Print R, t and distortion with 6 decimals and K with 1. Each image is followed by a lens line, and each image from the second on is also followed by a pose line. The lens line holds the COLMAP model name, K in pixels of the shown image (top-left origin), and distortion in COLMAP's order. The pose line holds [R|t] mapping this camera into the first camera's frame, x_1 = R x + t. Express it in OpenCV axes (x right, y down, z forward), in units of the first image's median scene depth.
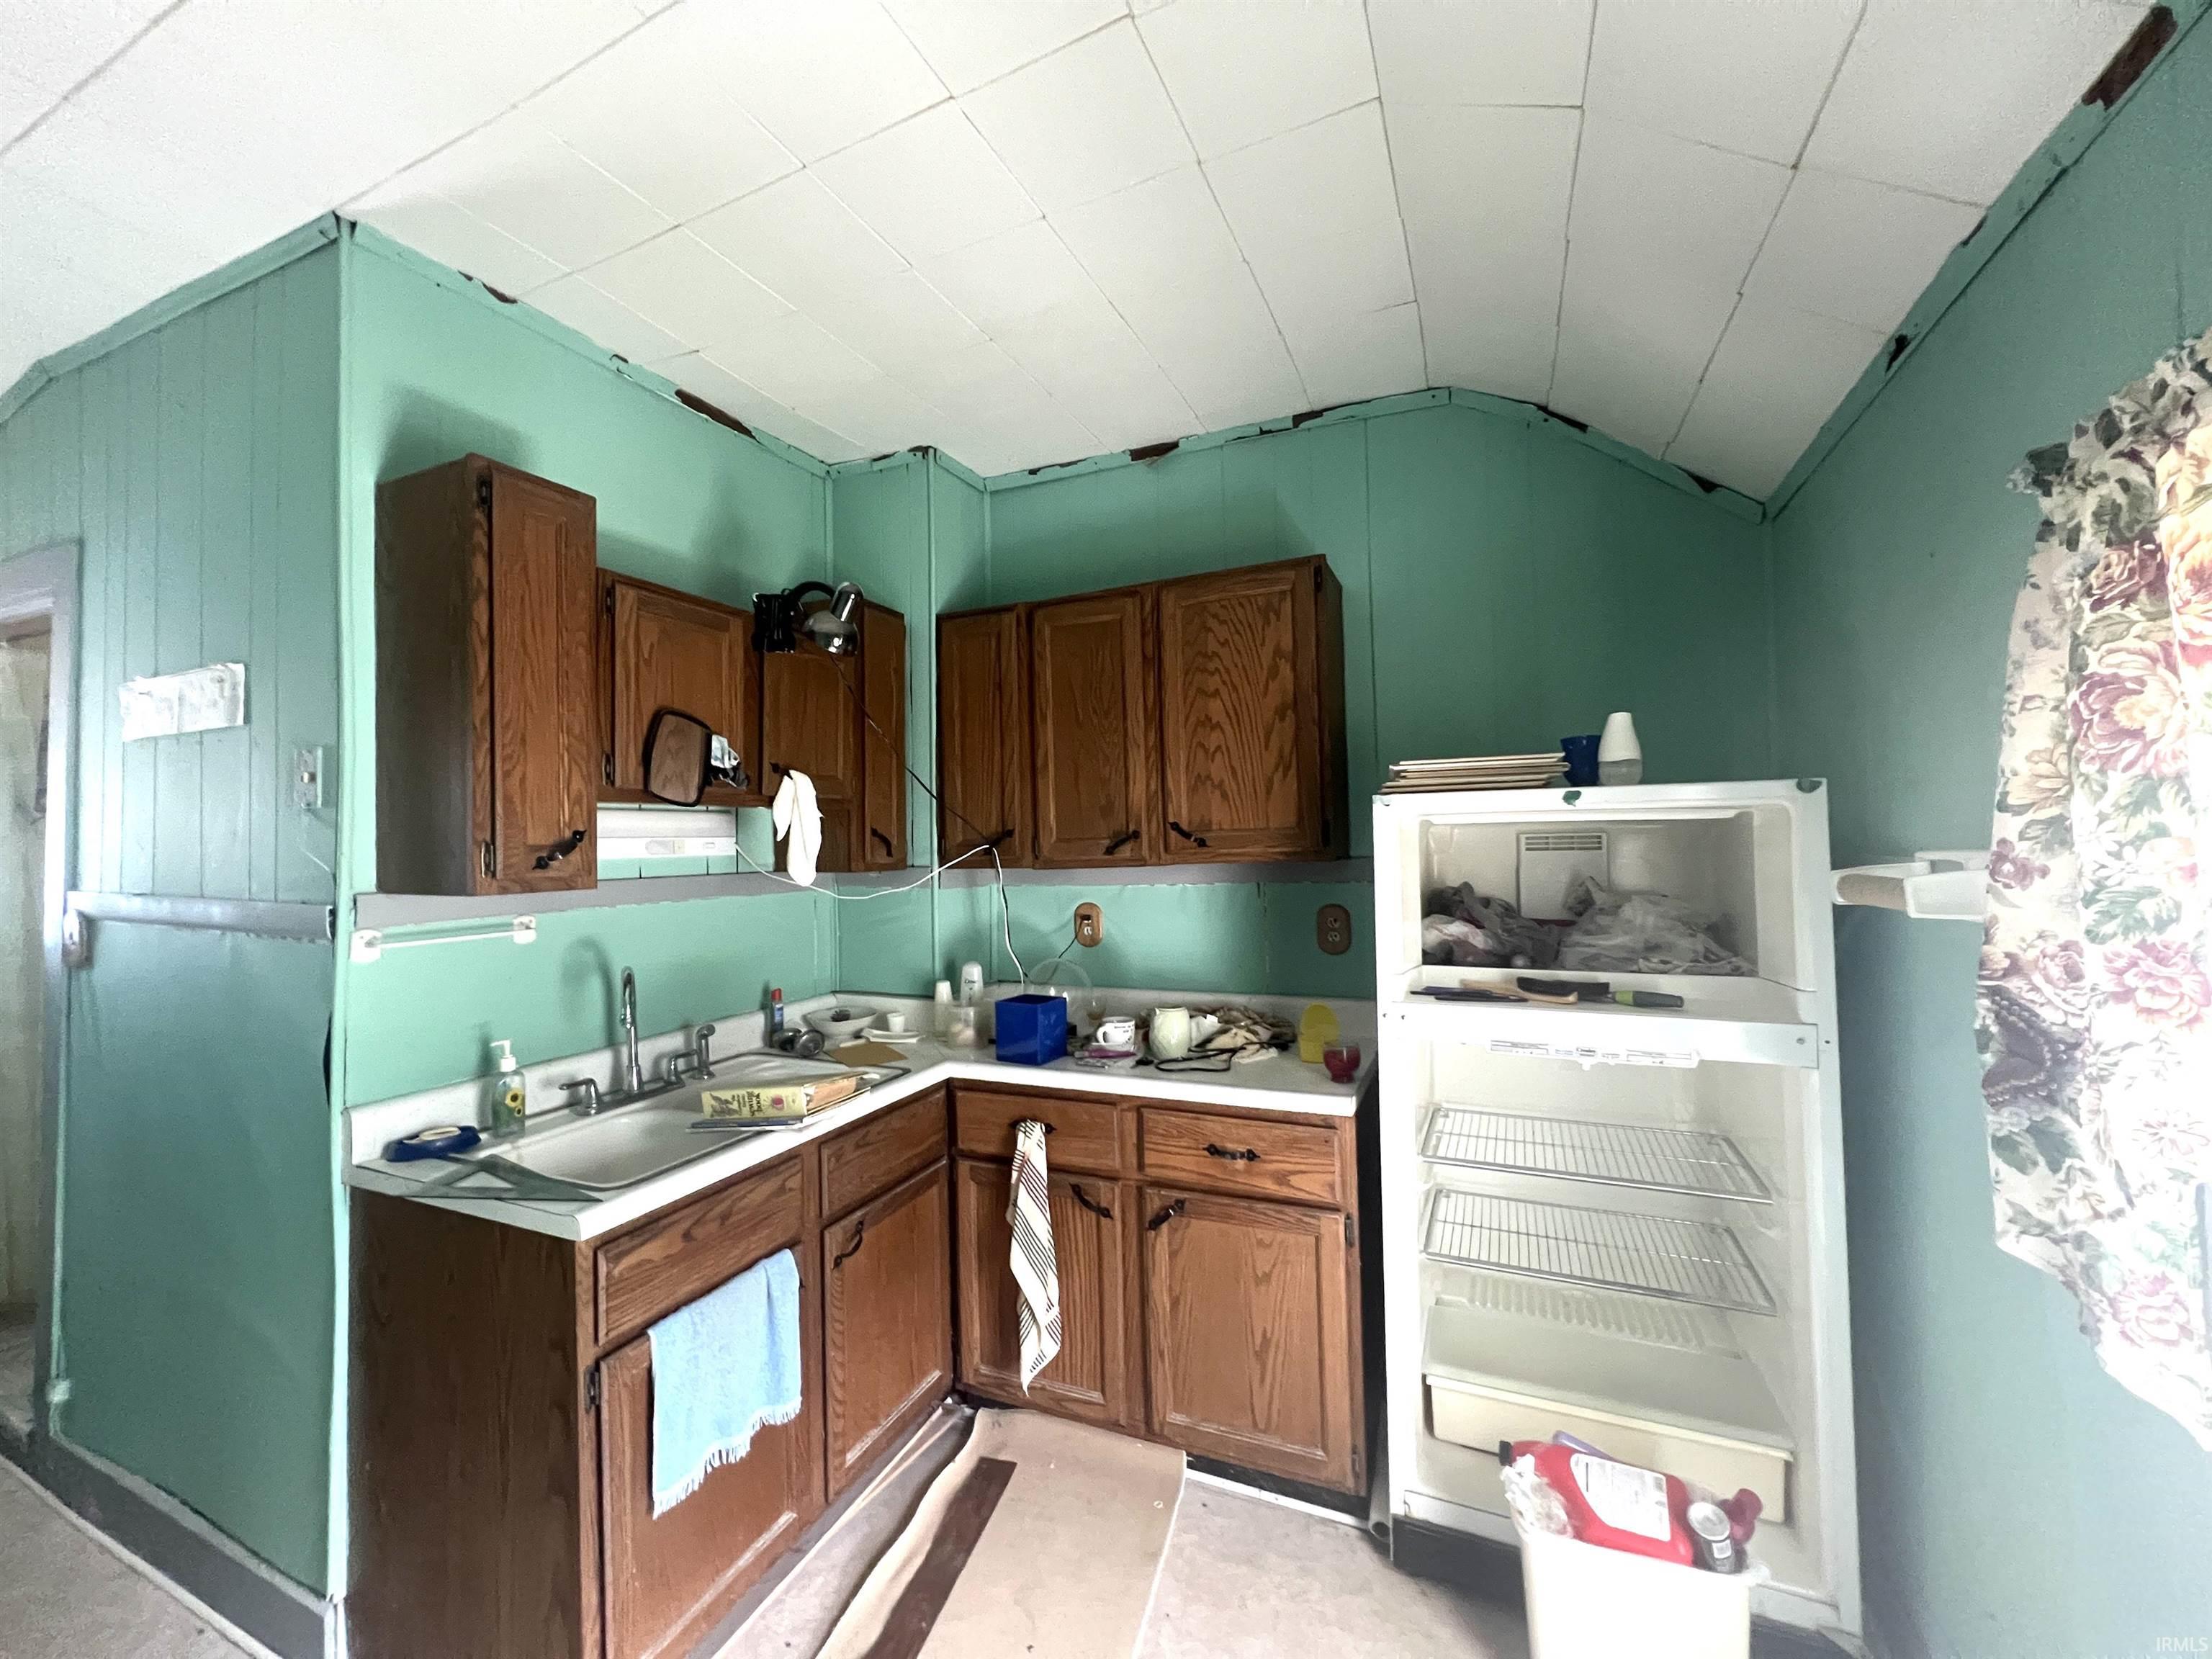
lens RADIAL K [[884.8, 0, 1094.8], [0, 884.8, 824.7], [0, 0, 1]] dist [-0.004657, 0.000419]
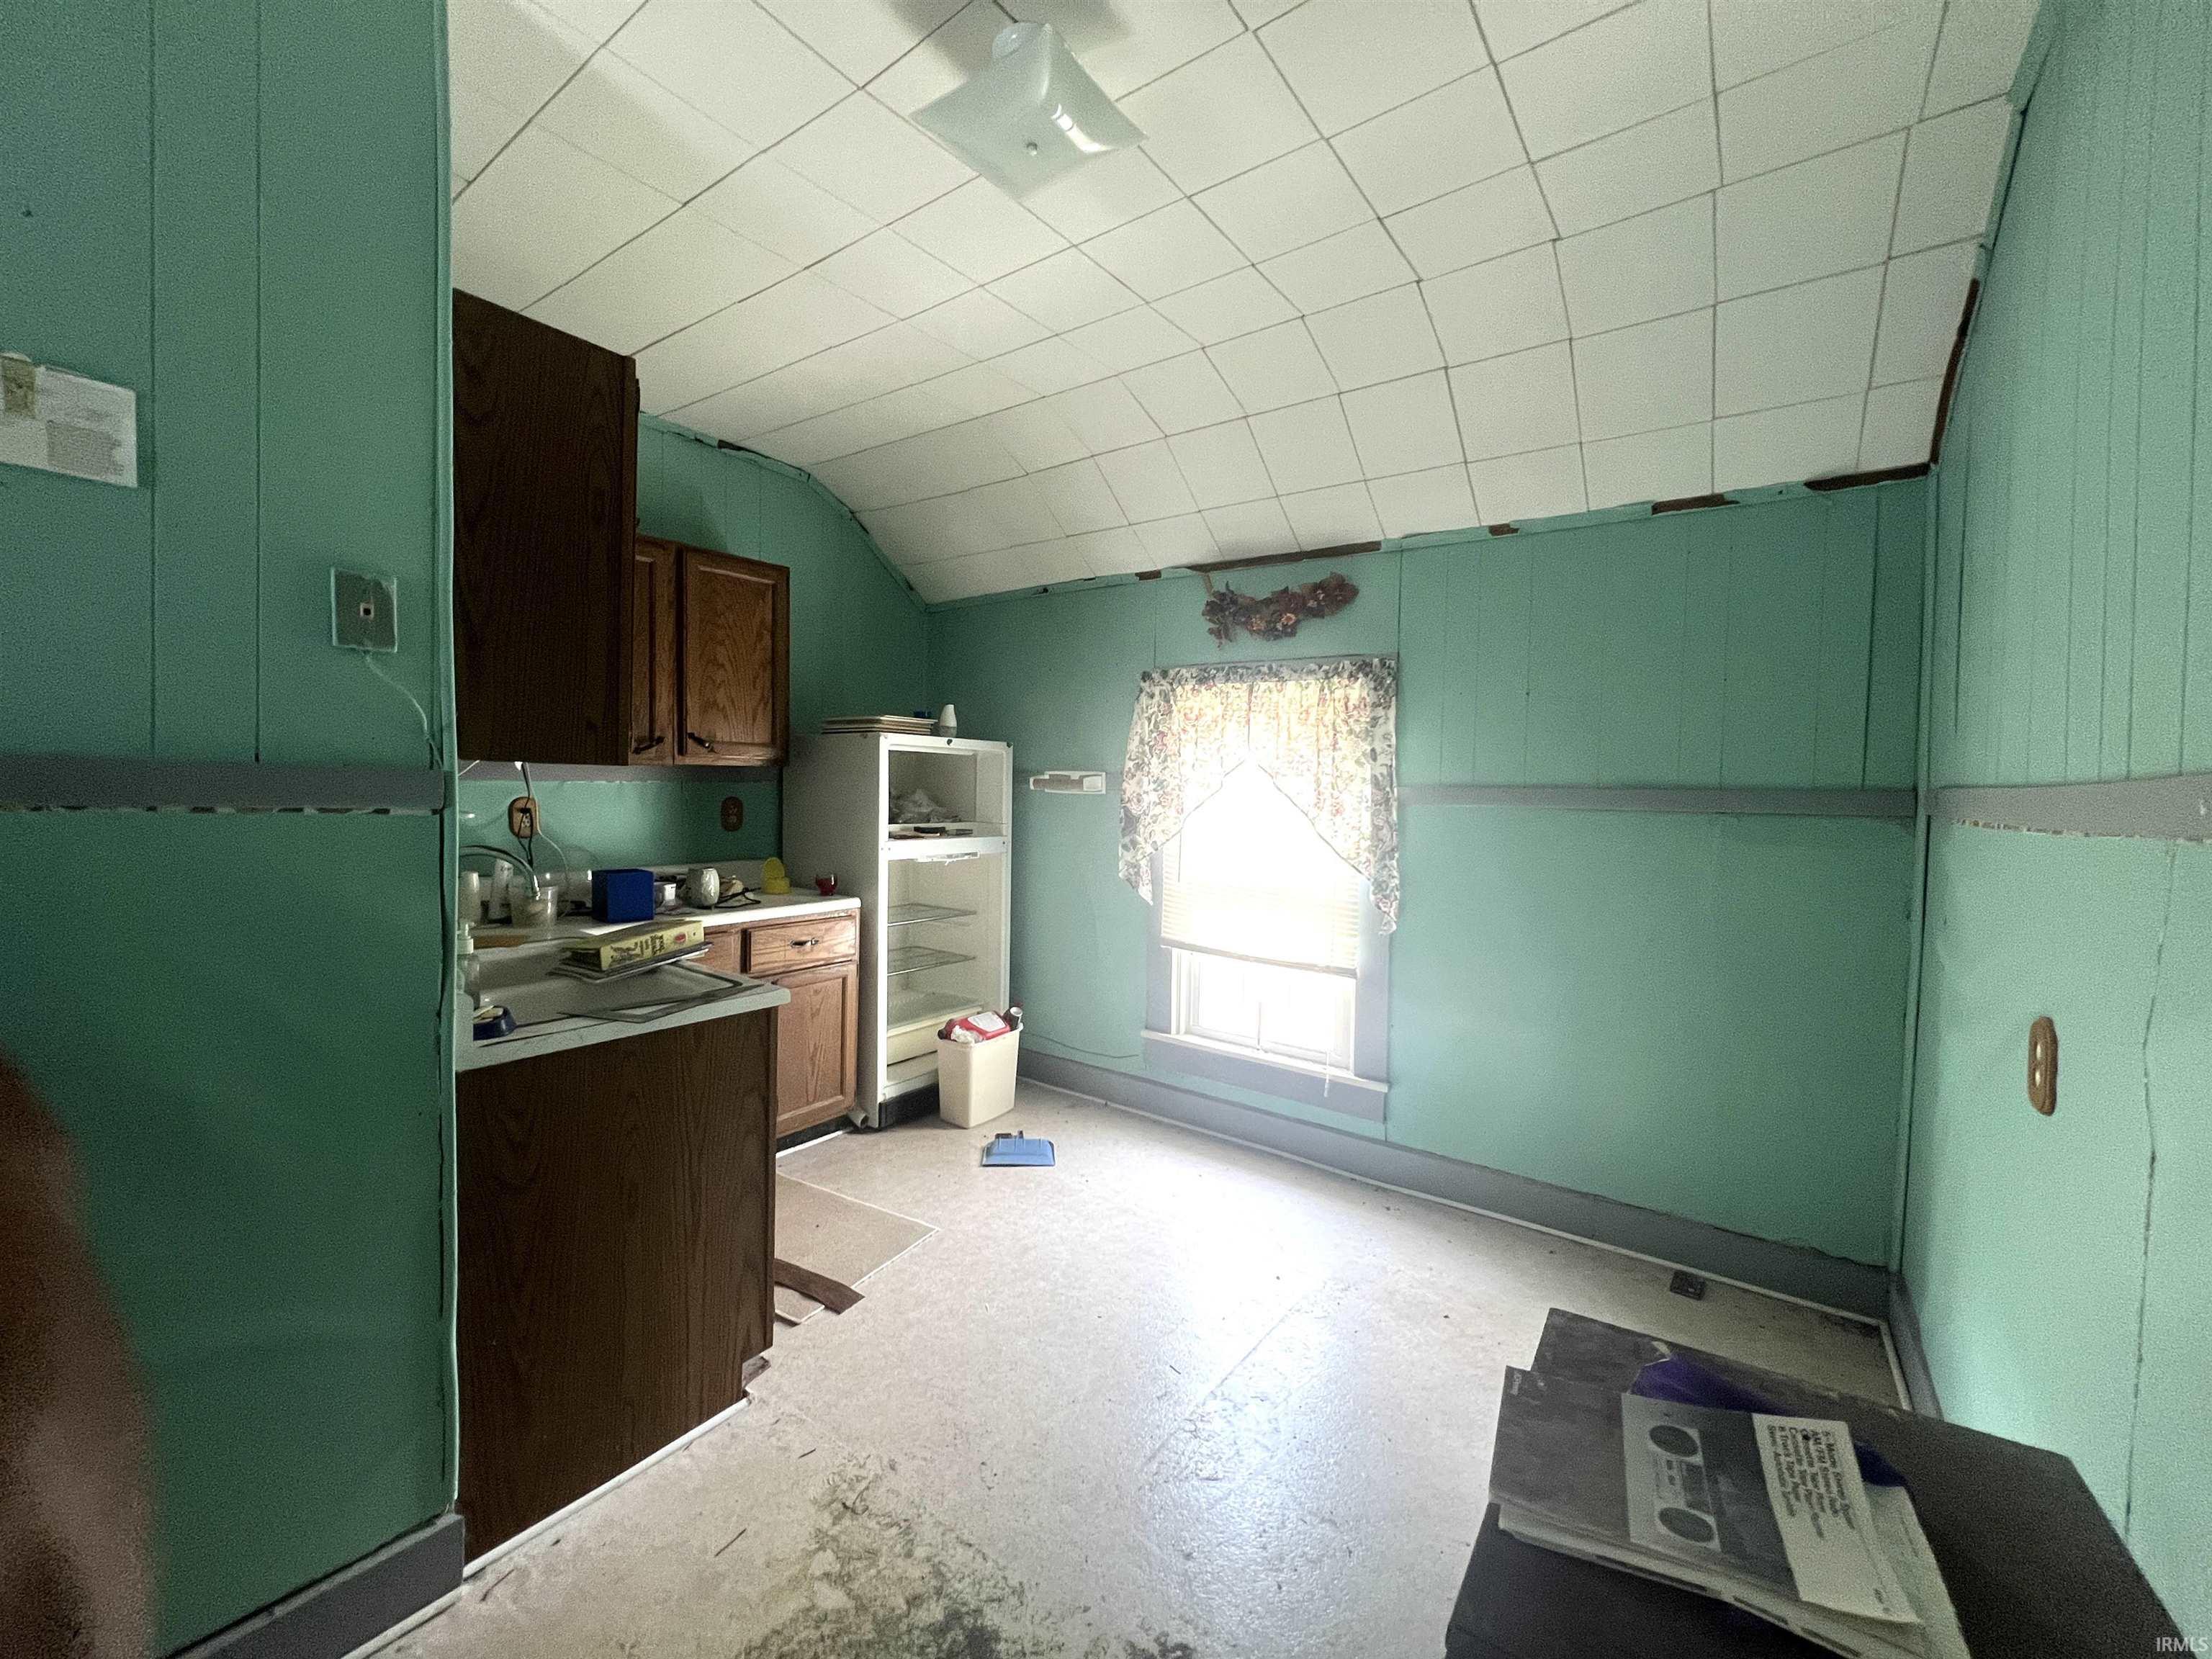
lens RADIAL K [[894.5, 0, 1103.3], [0, 894.5, 821.9], [0, 0, 1]] dist [-0.013826, 0.001429]
pose [[0.201601, -0.018080, 0.979301, -1.378679], [-0.057282, 0.997901, 0.030215, 0.068934], [-0.977791, -0.062188, 0.200142, 0.148797]]
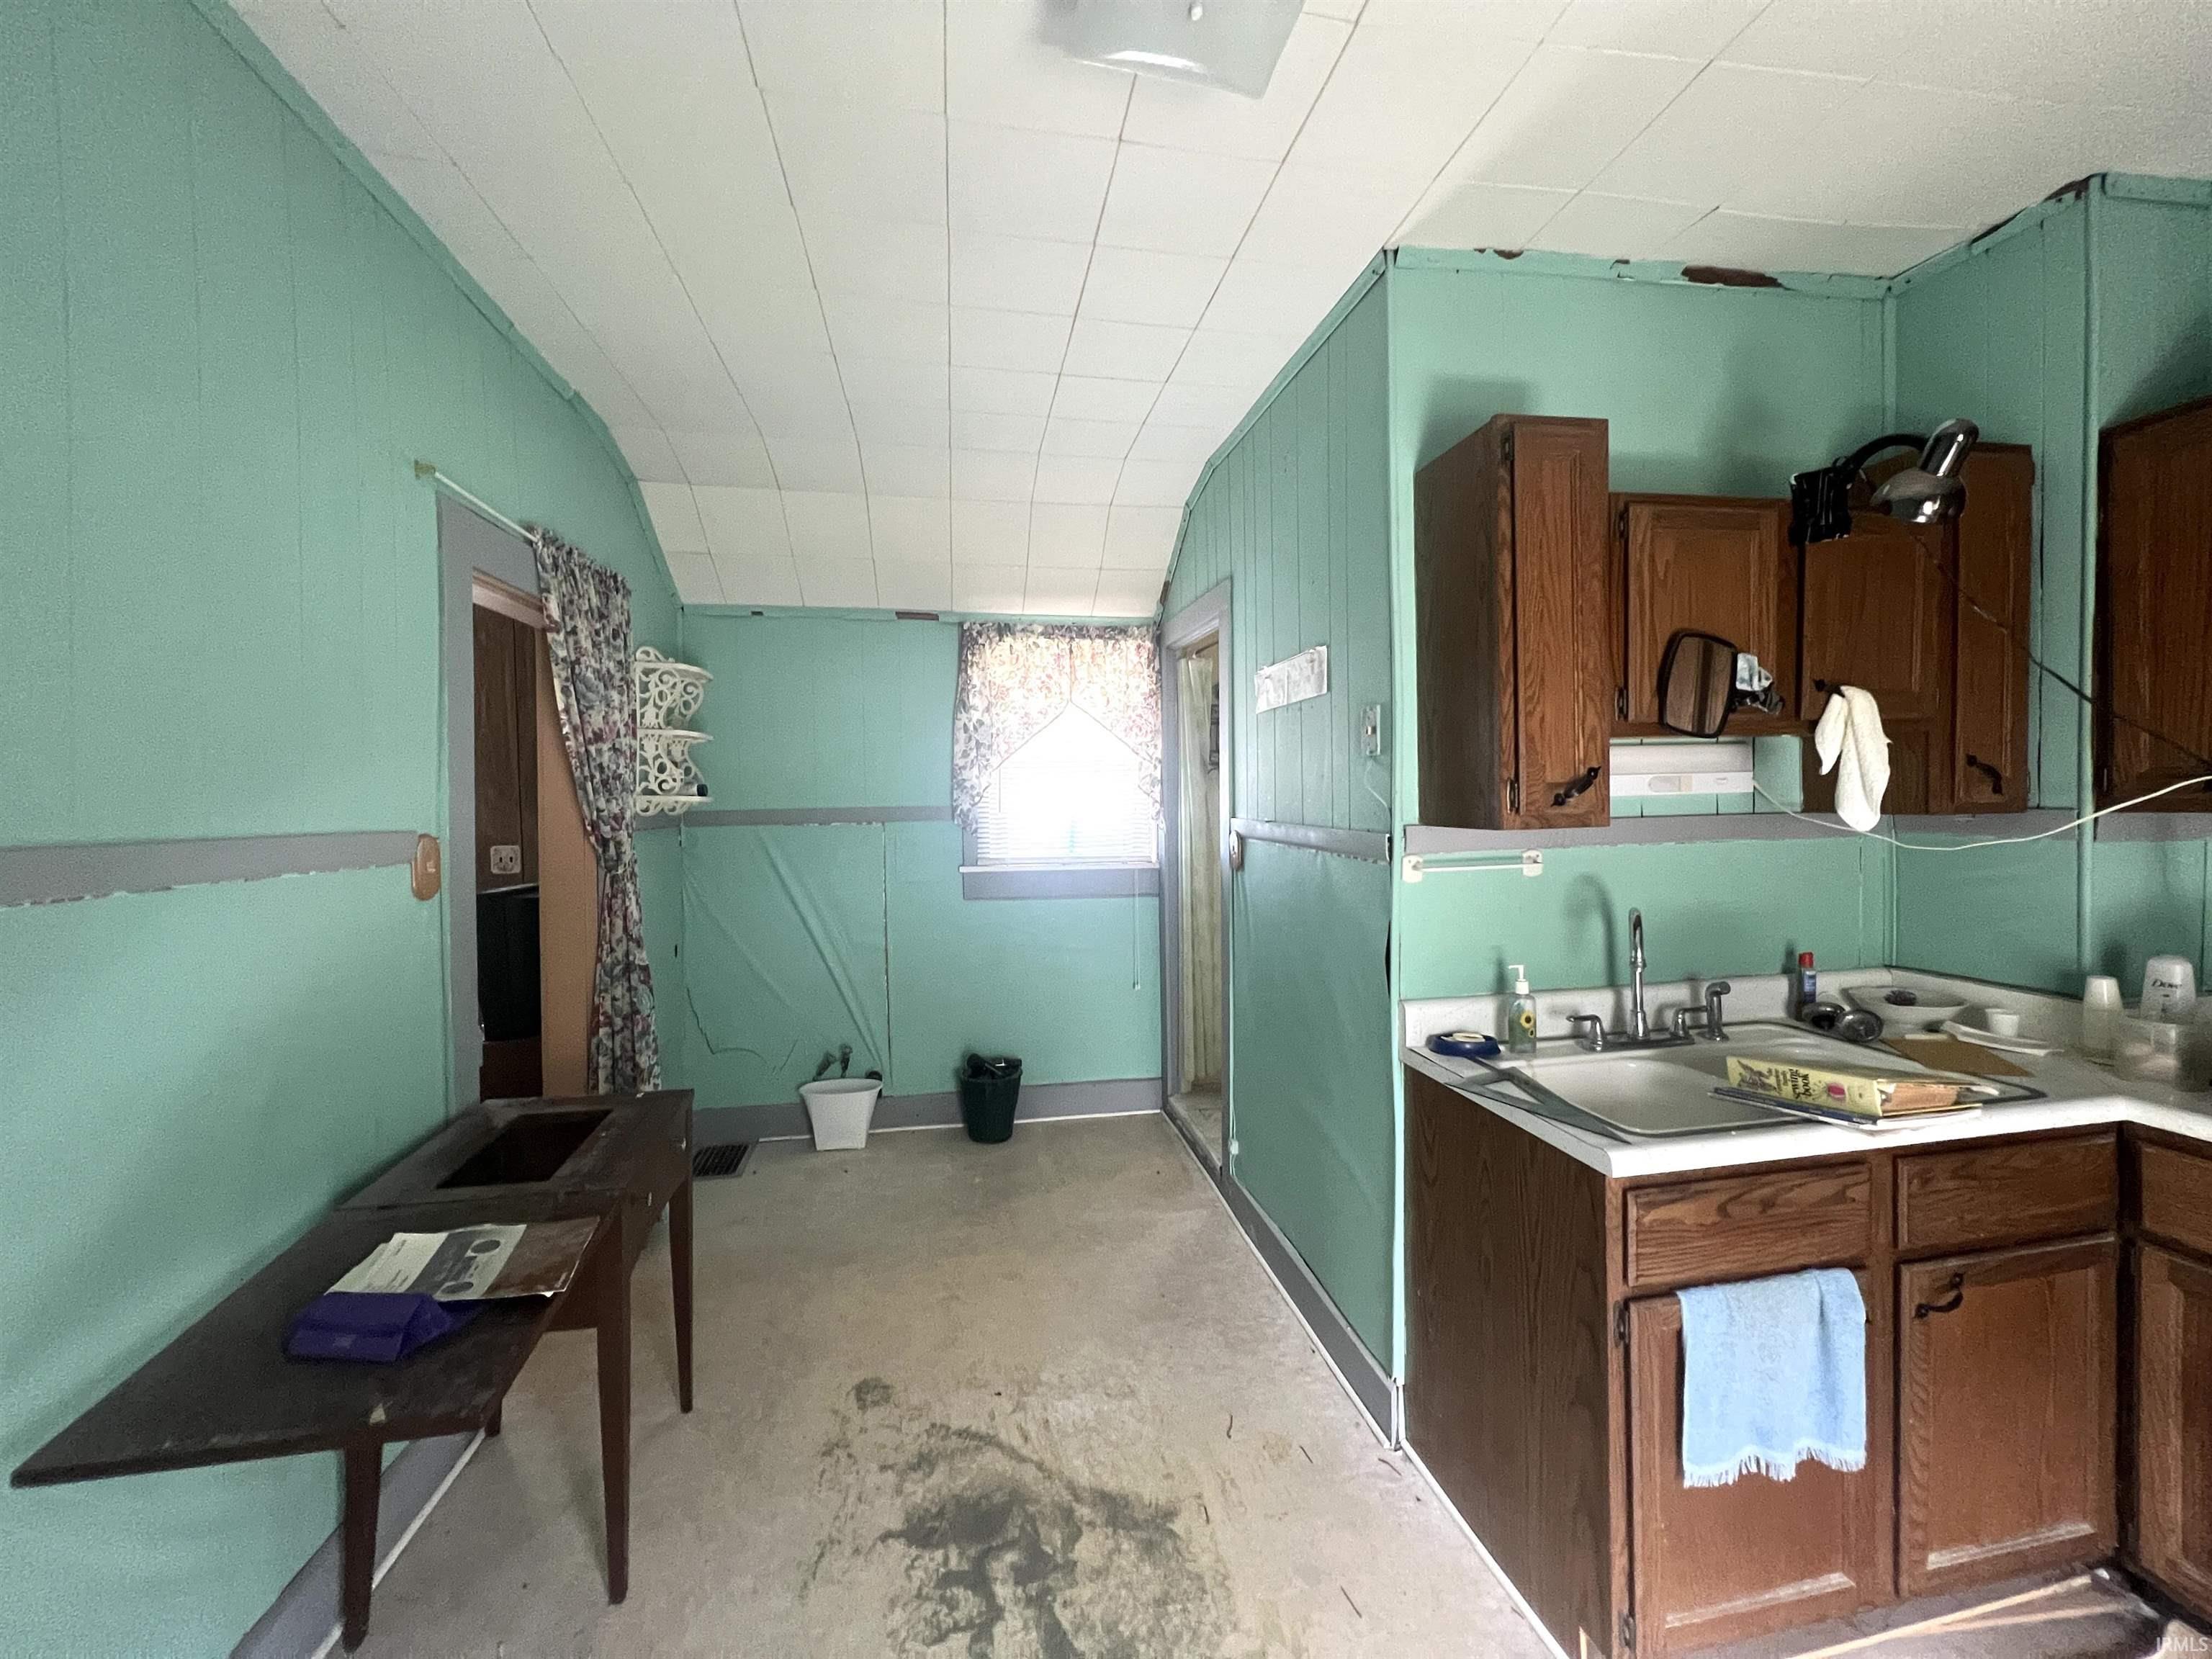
lens RADIAL K [[884.8, 0, 1102.3], [0, 884.8, 822.4], [0, 0, 1]] dist [-0.004657, 0.000419]
pose [[0.561380, 0.025324, -0.827171, -0.063403], [0.030134, 0.998243, 0.051012, 0.000863], [0.827010, -0.053563, 0.559630, -0.012565]]
